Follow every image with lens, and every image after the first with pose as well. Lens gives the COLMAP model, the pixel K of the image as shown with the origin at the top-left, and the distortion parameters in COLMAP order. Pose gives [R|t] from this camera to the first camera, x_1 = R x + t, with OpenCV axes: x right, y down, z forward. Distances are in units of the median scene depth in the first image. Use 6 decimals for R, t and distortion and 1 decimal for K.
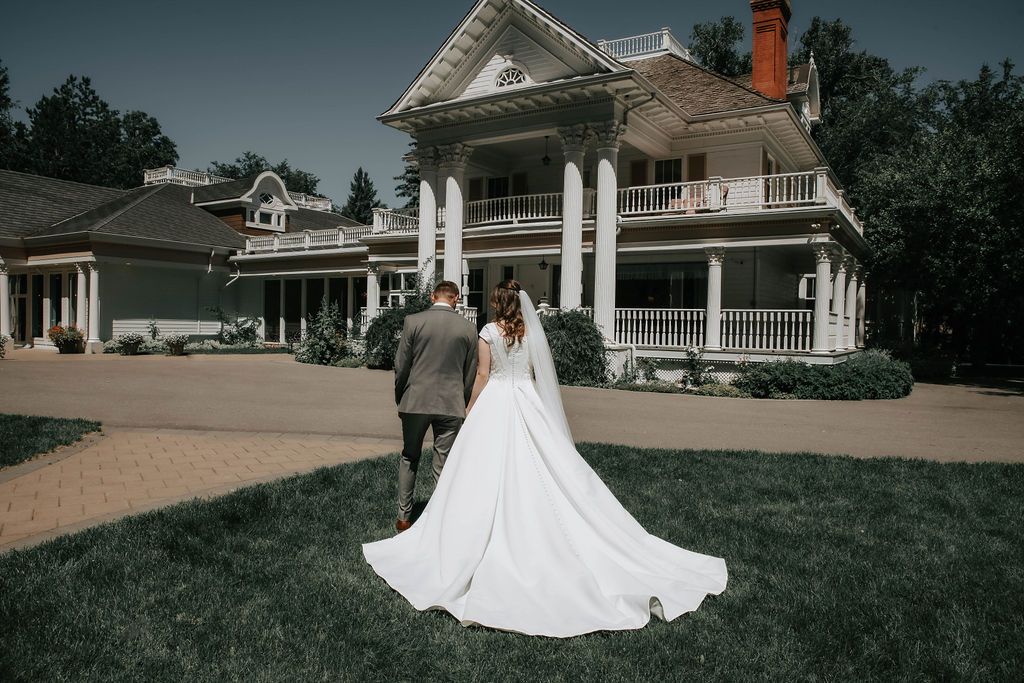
lens RADIAL K [[696.5, 0, 508.4], [0, 696.5, 345.4], [0, 0, 1]] dist [-0.108219, 0.080231]
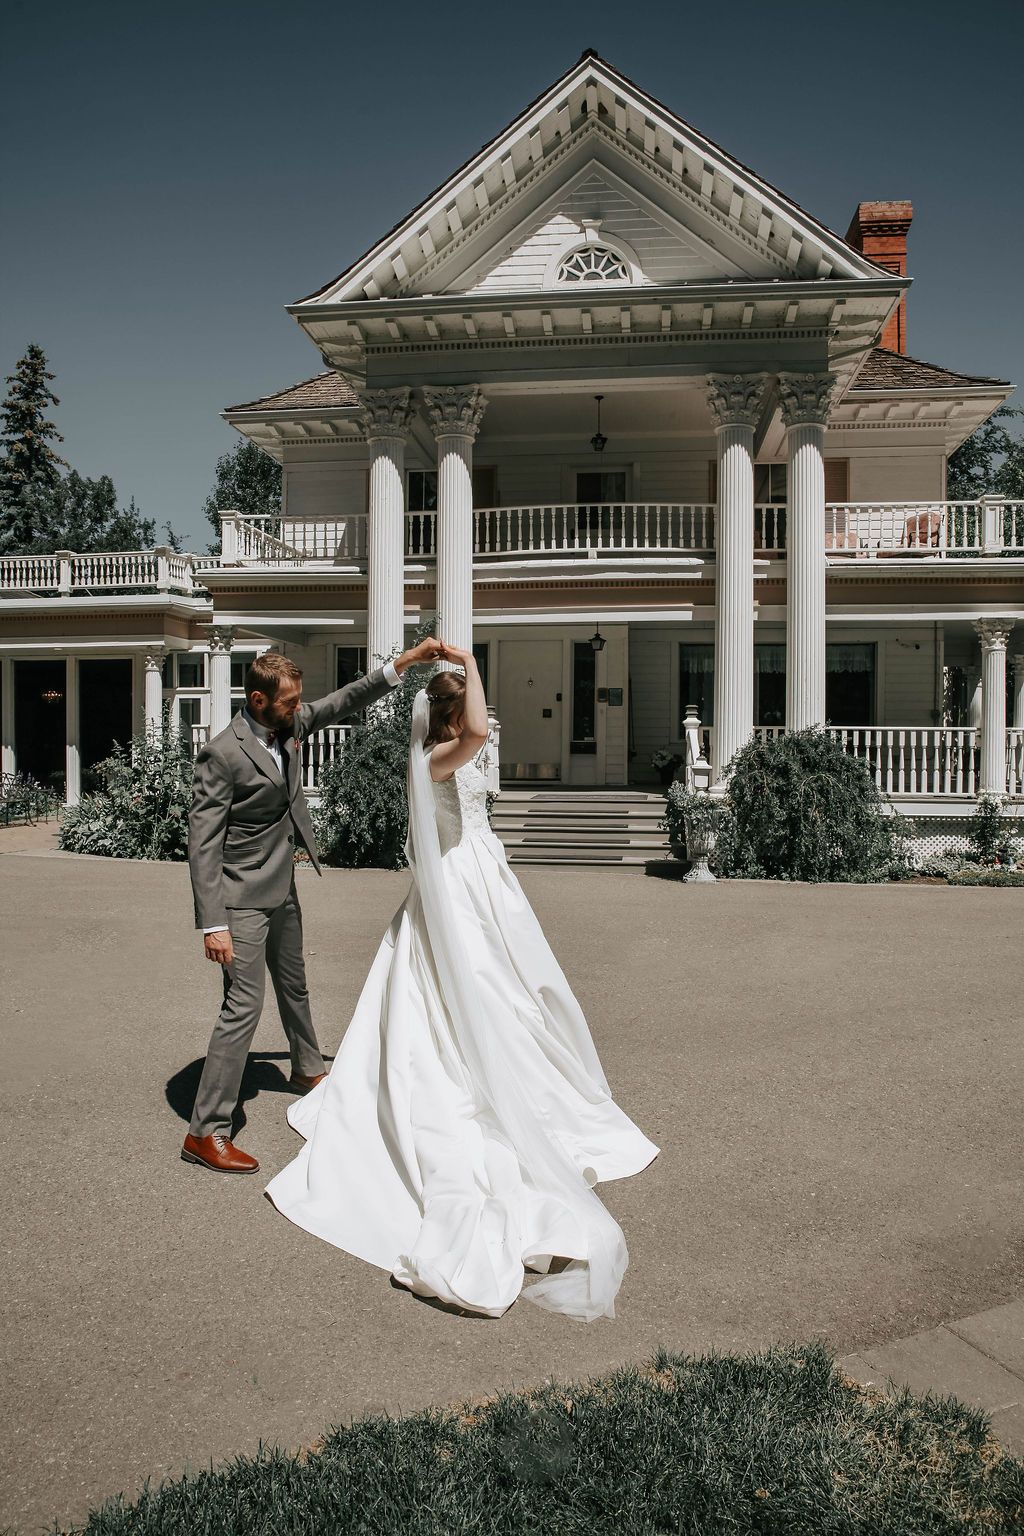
lens RADIAL K [[1067.3, 0, 514.2], [0, 1067.3, 776.4], [0, 0, 1]] dist [-0.110755, 0.097174]
pose [[0.907911, -0.024236, 0.418462, -0.362450], [0.025698, 0.999667, 0.002143, -0.020484], [-0.418374, 0.008807, 0.908232, 0.323780]]
